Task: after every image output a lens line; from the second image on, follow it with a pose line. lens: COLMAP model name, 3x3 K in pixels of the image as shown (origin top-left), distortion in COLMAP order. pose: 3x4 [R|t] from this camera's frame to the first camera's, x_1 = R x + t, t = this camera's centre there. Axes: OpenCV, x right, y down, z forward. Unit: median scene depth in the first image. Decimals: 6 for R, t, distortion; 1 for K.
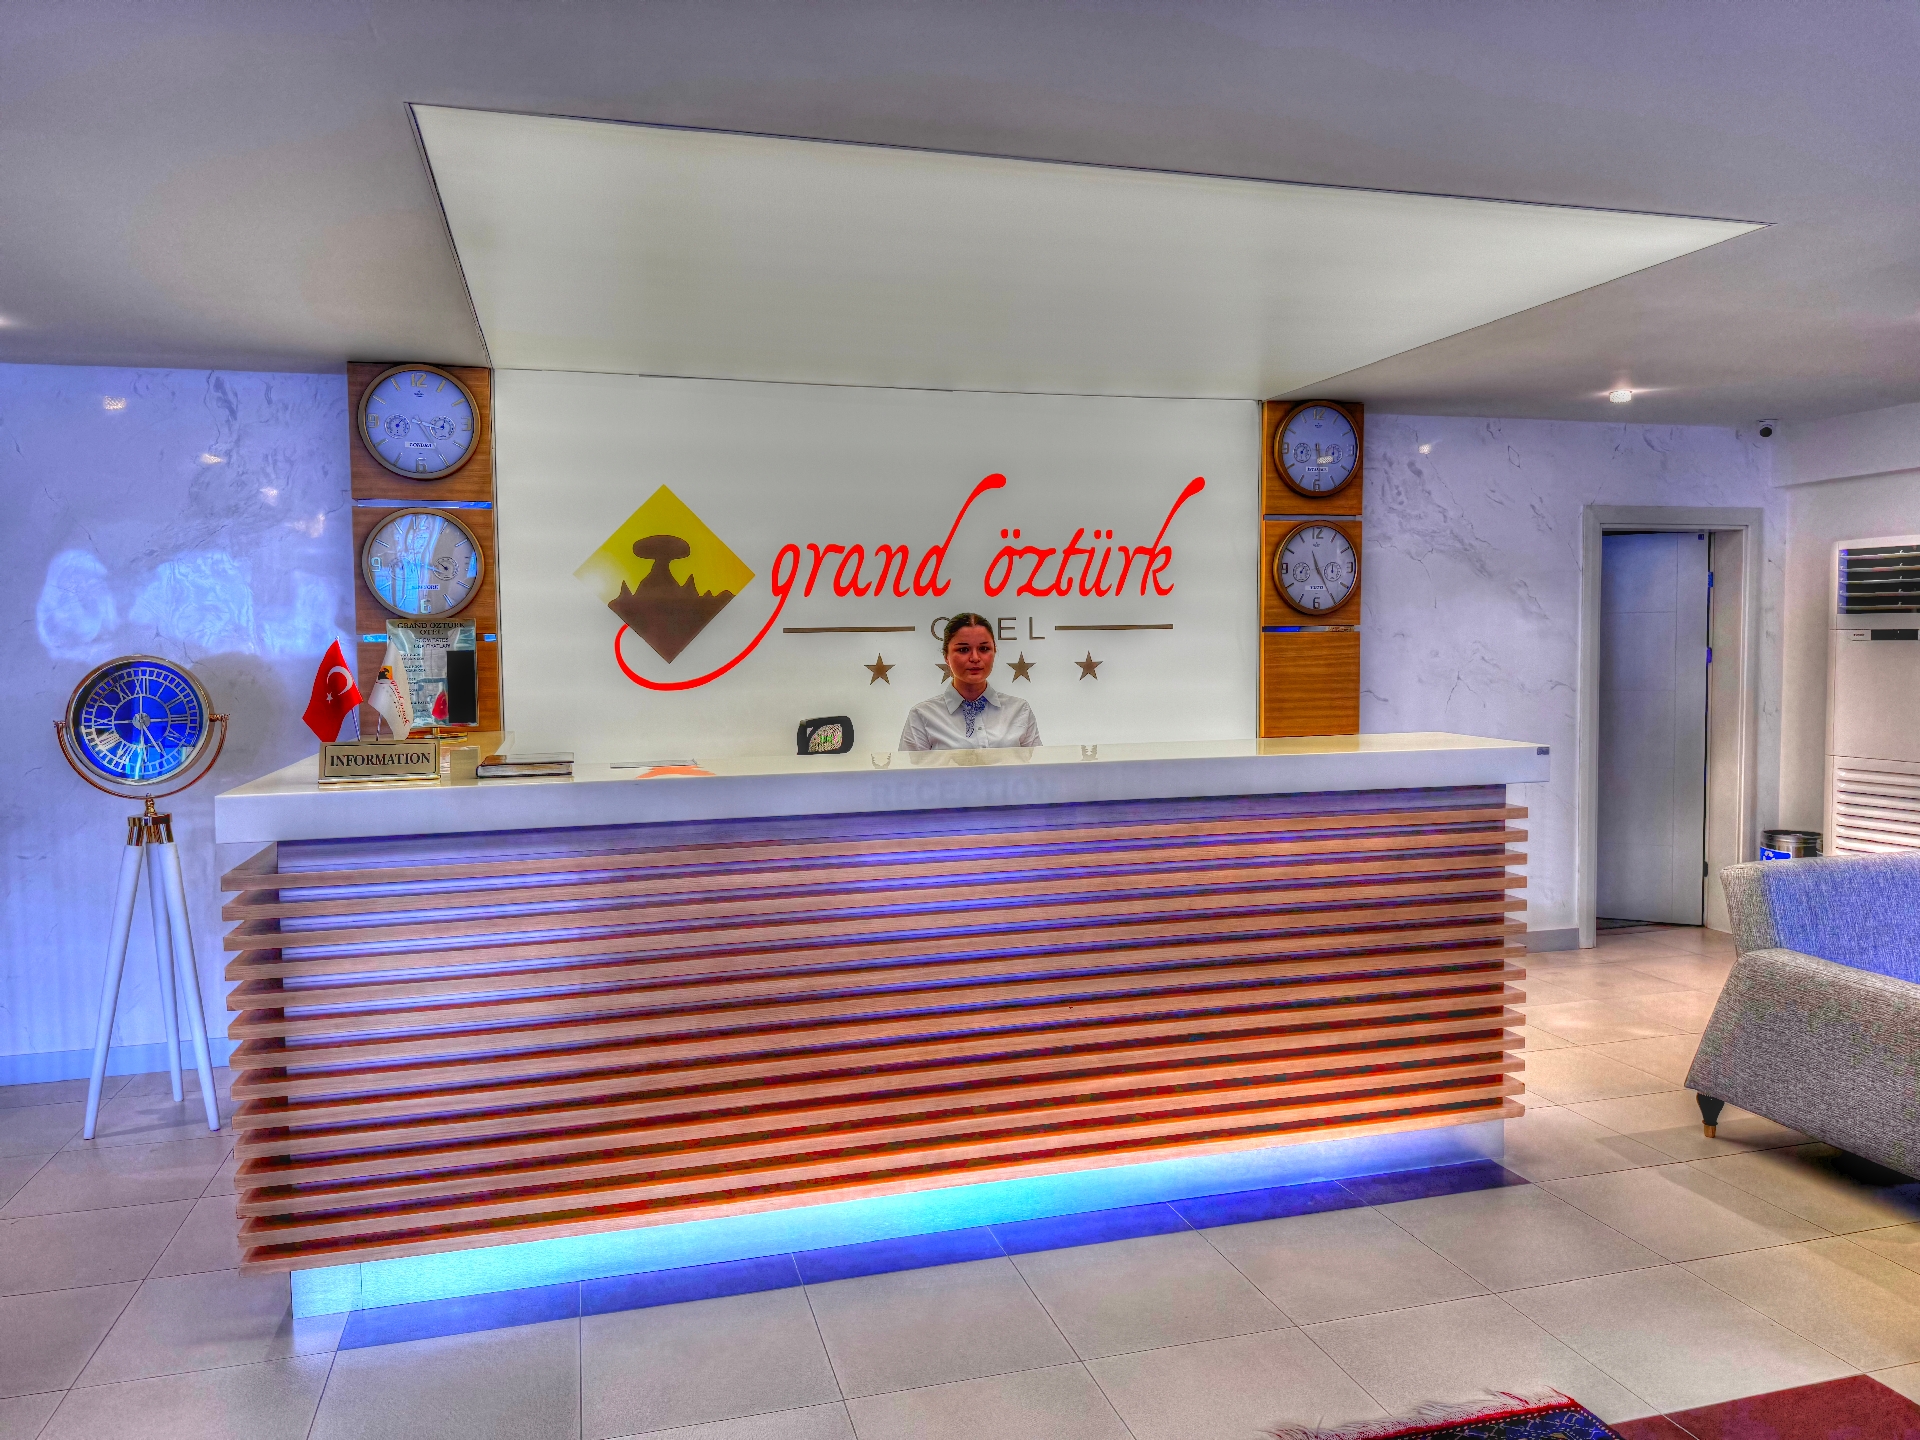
lens RADIAL K [[1294.9, 0, 958.7], [0, 1294.9, 735.3], [0, 0, 1]] dist [-0.078976, -0.012515]
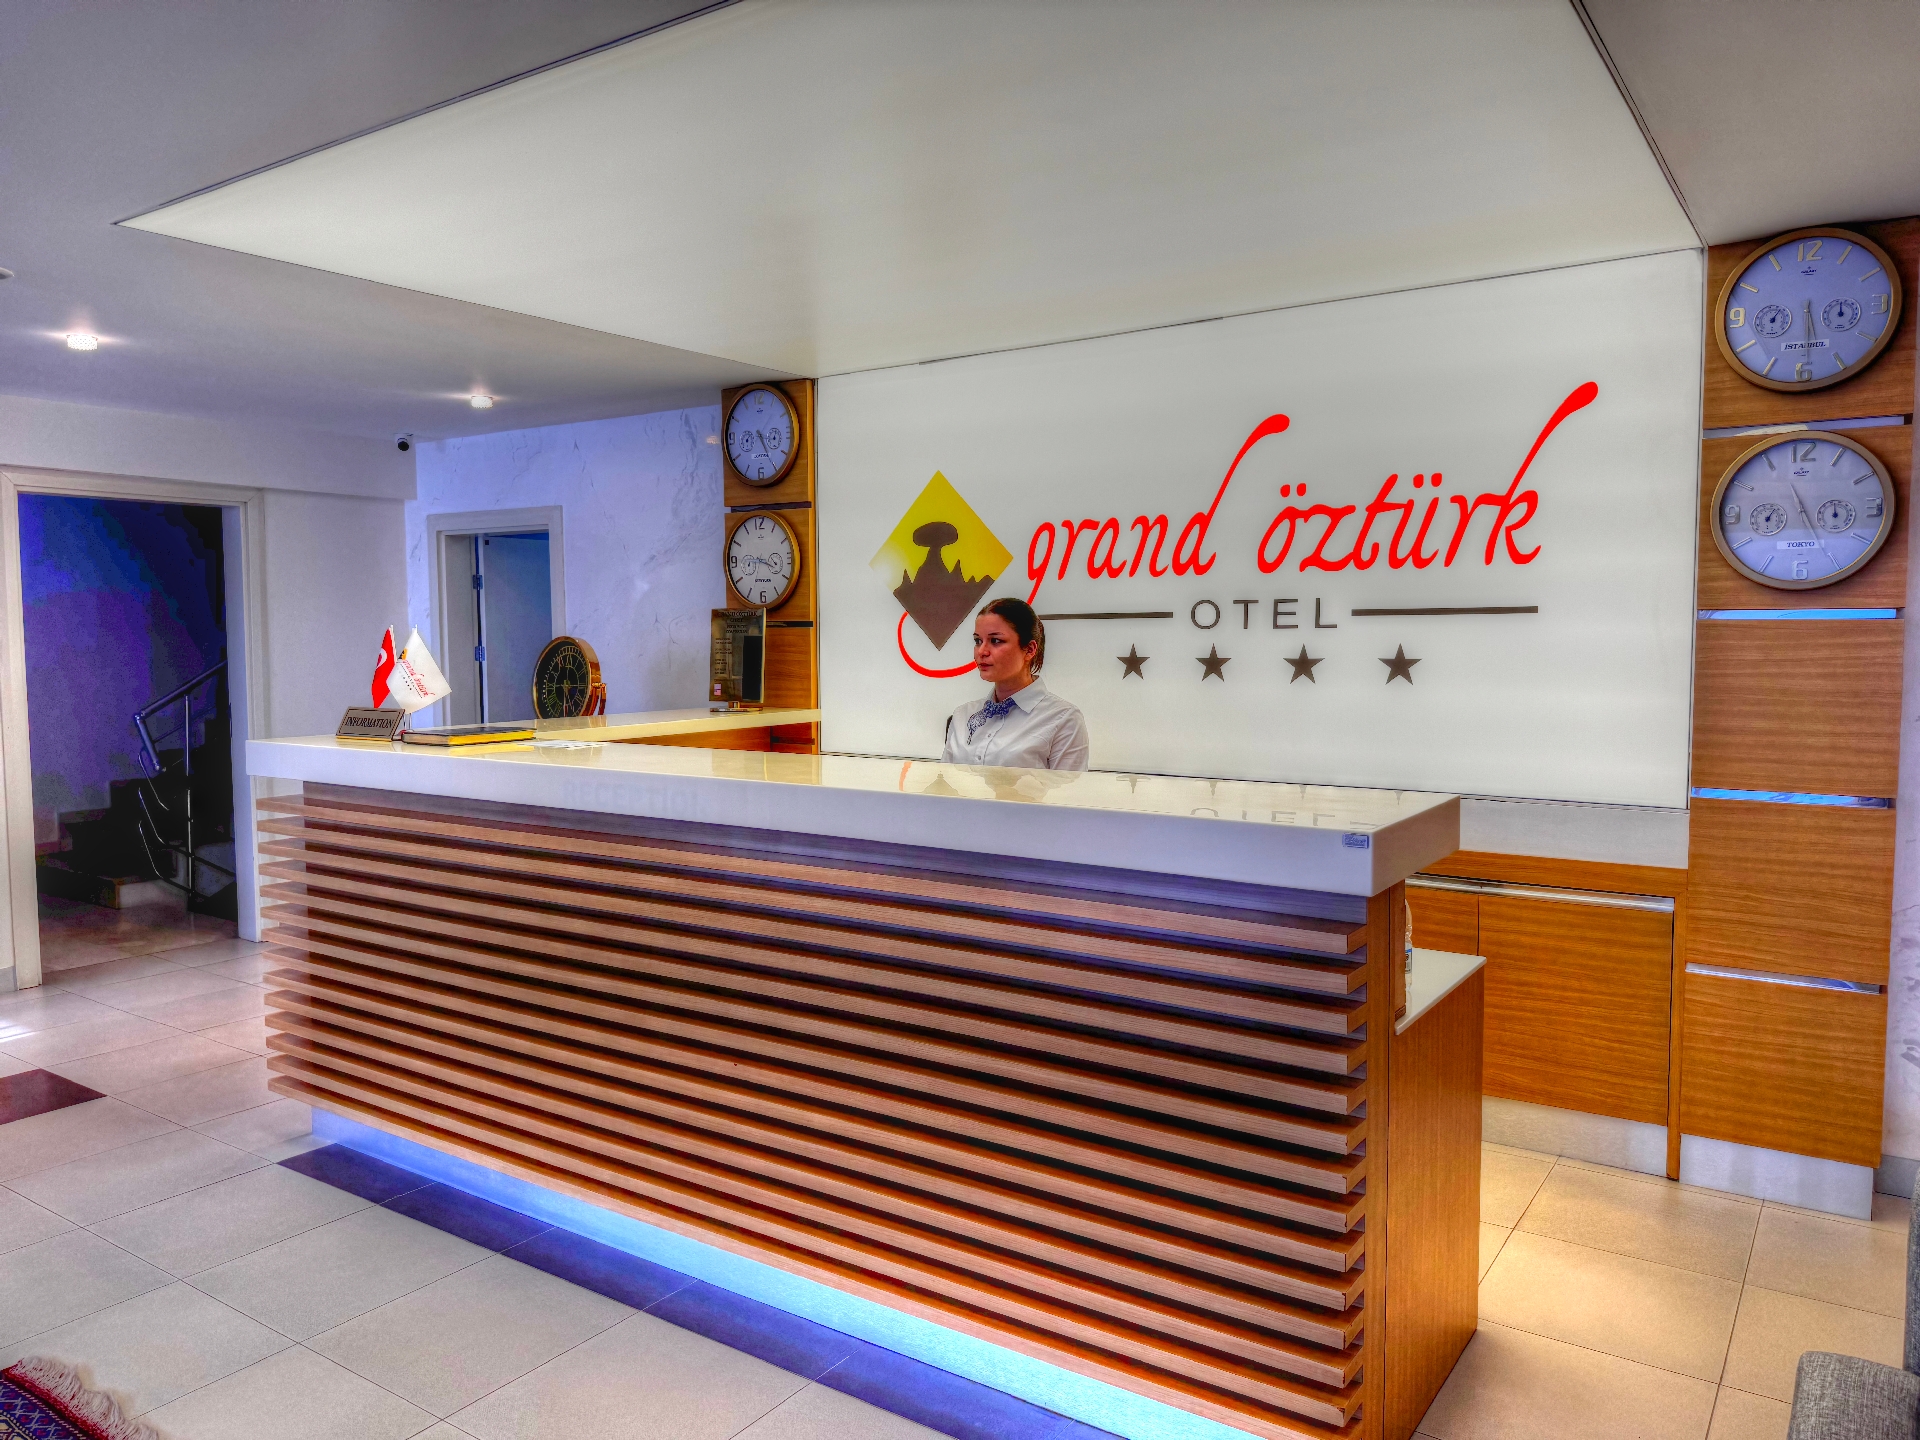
lens RADIAL K [[1294.9, 0, 955.3], [0, 1294.9, 731.2], [0, 0, 1]] dist [-0.078976, -0.012515]
pose [[0.602167, 0.066892, -0.795563, 0.537397], [-0.054771, 0.997597, 0.042423, -0.034233], [0.796489, 0.018028, 0.604384, 0.379168]]
